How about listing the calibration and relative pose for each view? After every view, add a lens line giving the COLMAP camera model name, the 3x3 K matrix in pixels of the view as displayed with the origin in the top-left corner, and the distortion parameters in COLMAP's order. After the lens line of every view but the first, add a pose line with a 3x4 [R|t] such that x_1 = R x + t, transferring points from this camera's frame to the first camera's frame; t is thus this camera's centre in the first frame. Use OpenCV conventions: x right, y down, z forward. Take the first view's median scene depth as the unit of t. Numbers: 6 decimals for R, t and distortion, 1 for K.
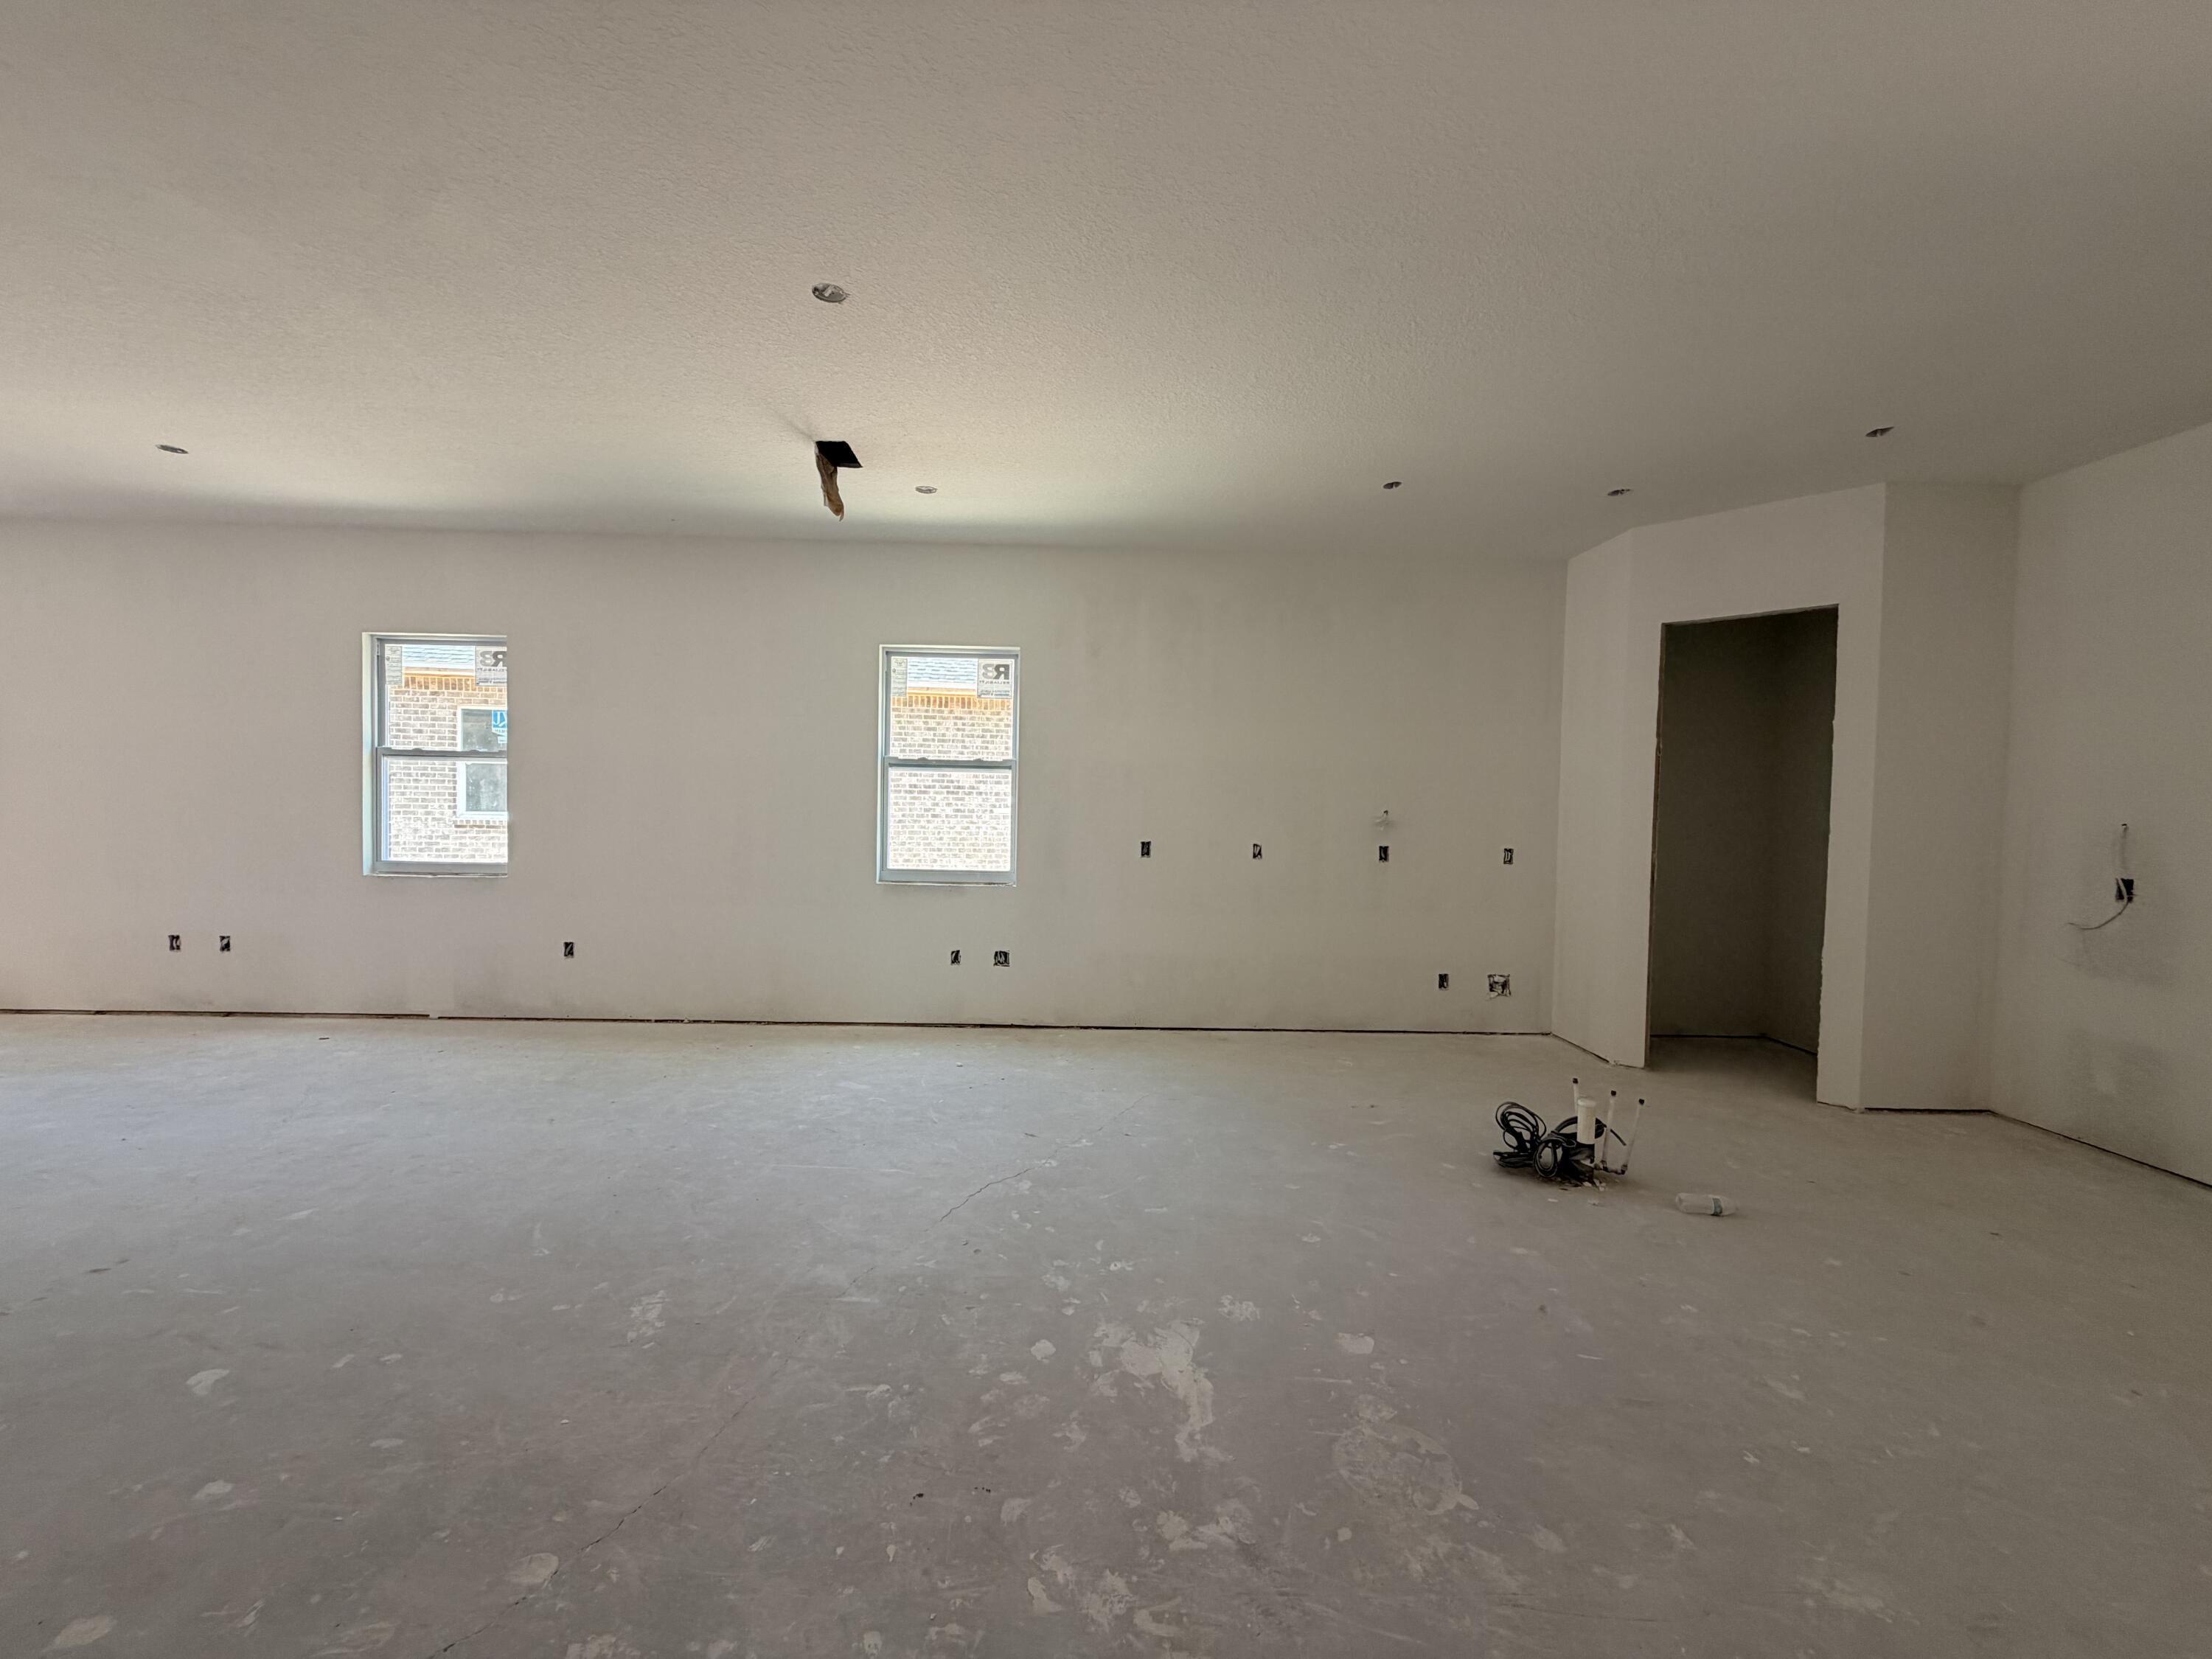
lens RADIAL K [[881.2, 0, 1096.3], [0, 881.2, 831.7], [0, 0, 1]] dist [-0.000757, 0.000274]
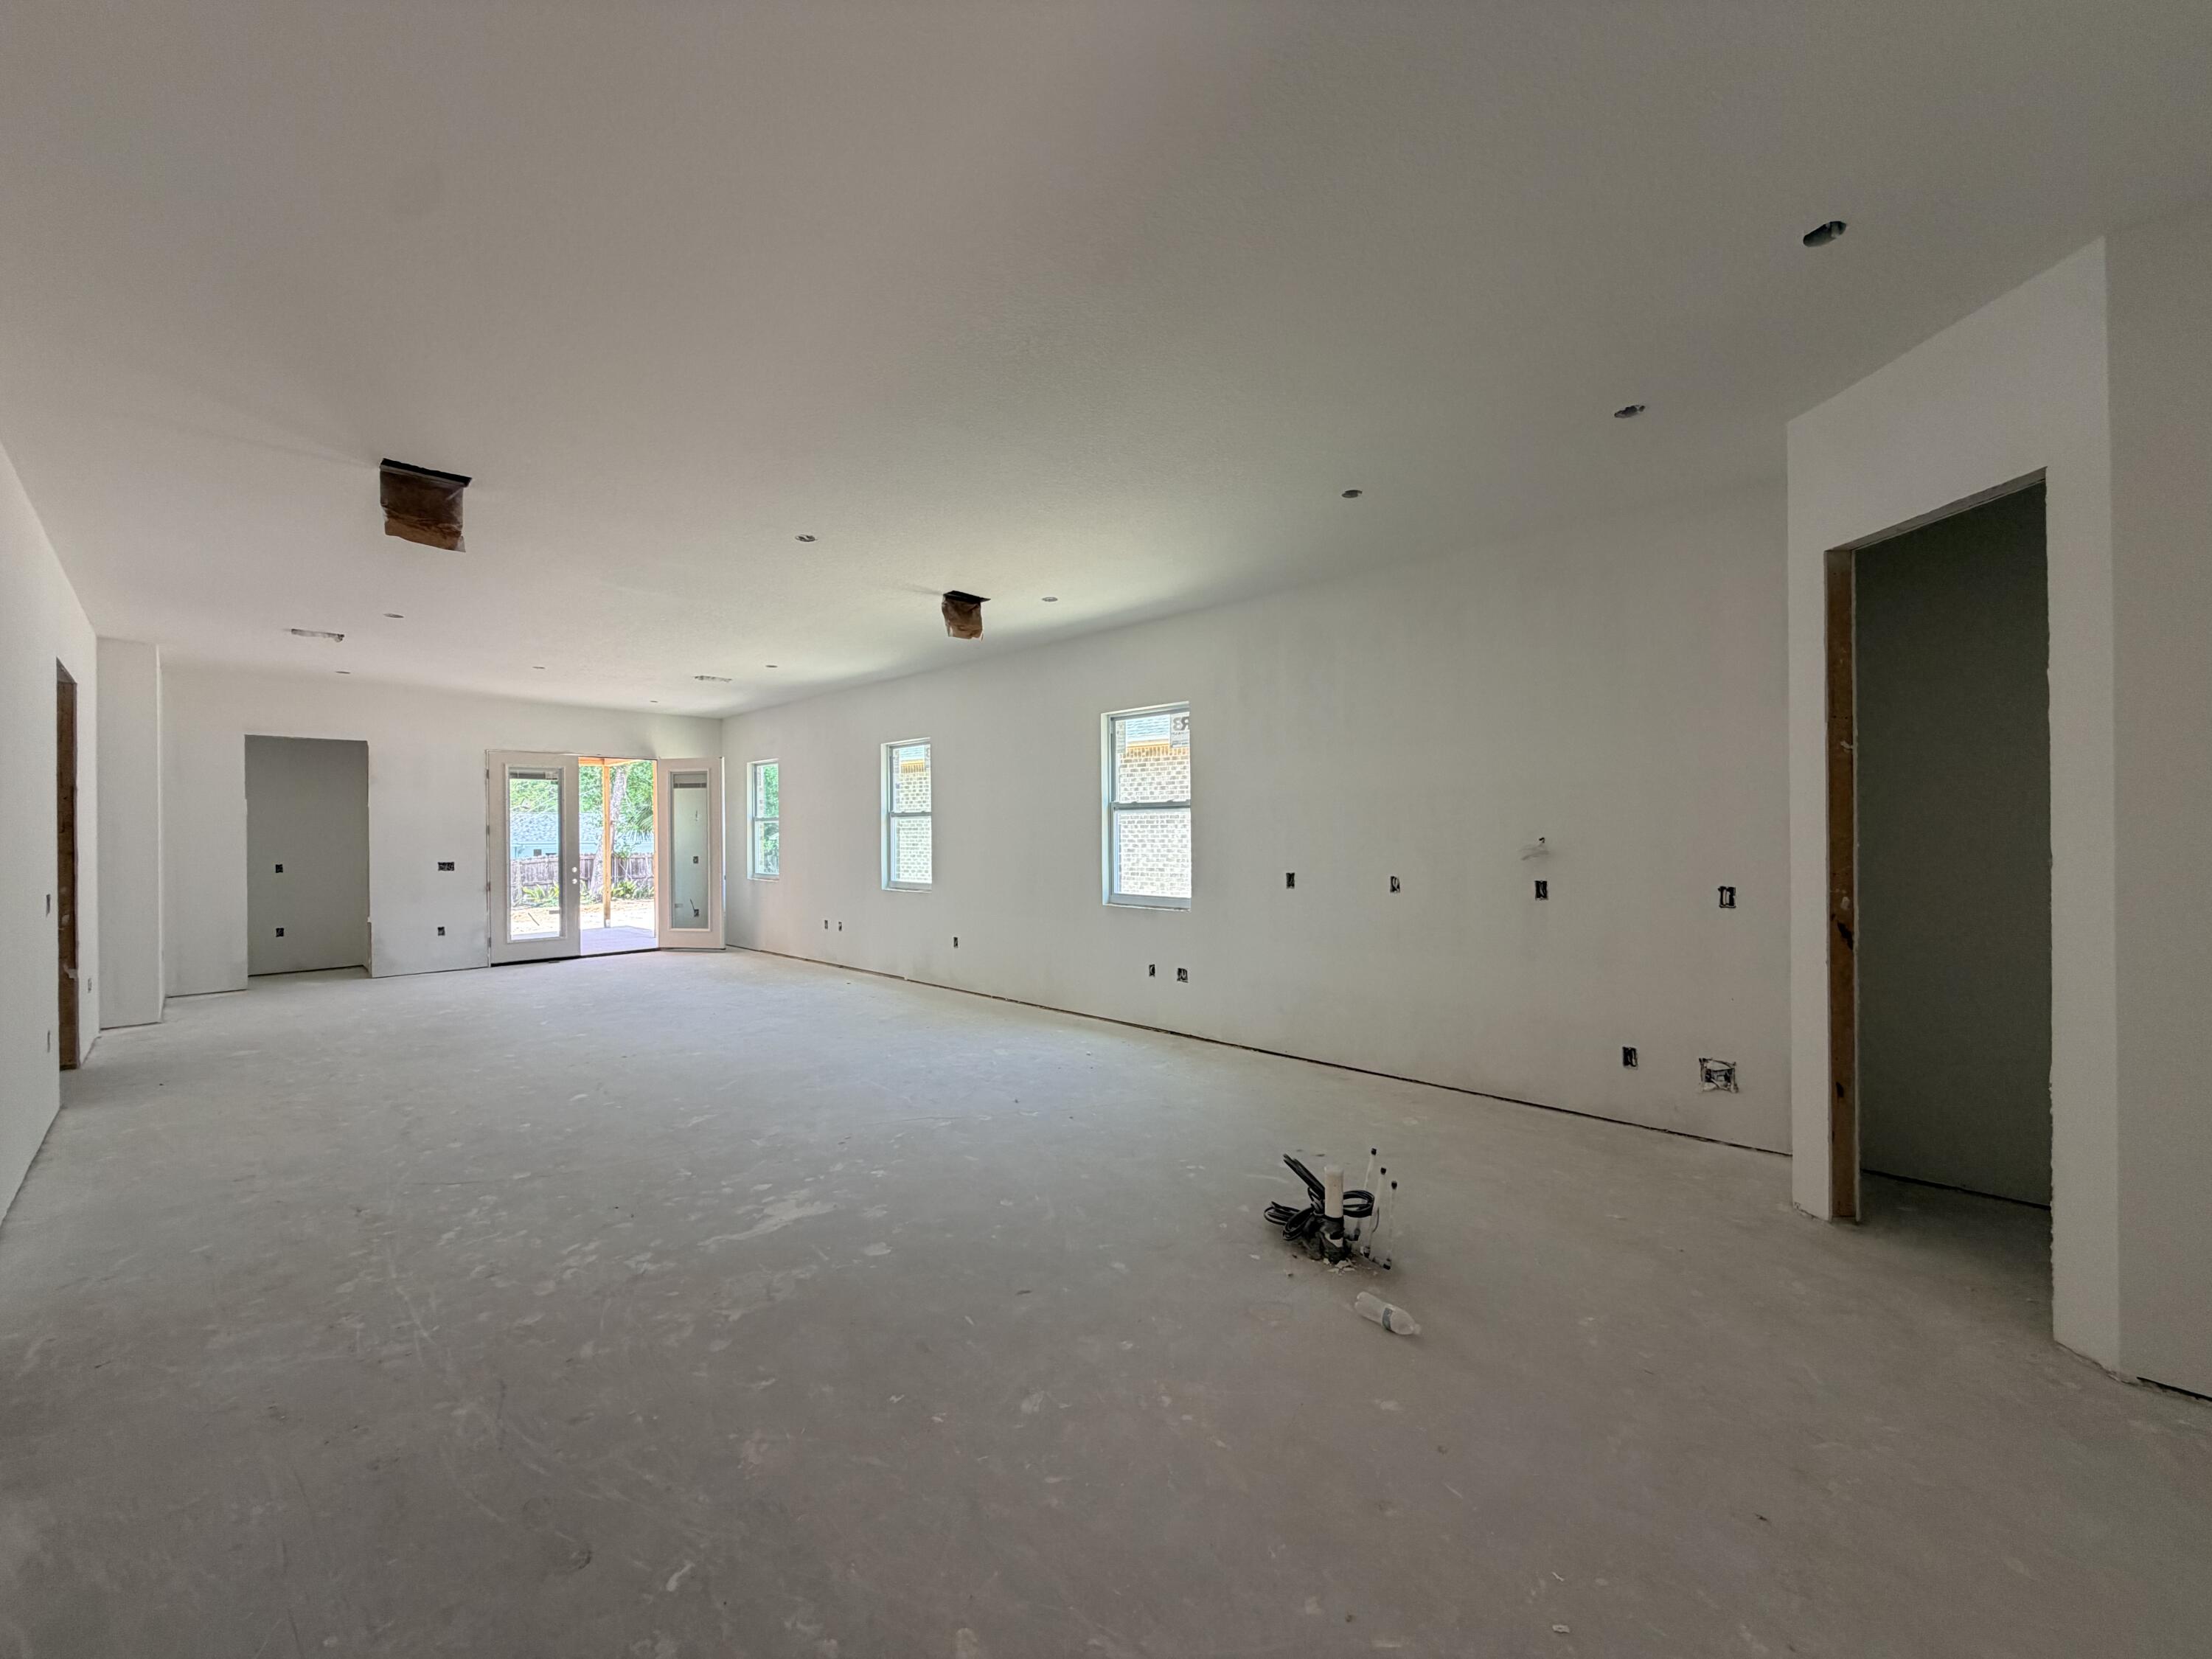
lens RADIAL K [[881.2, 0, 1101.1], [0, 881.2, 832.7], [0, 0, 1]] dist [-0.000757, 0.000274]
pose [[0.701006, -0.024156, -0.712746, 0.666955], [-0.000042, 0.999425, -0.033912, -0.000767], [0.713155, 0.023802, 0.700602, 0.132070]]
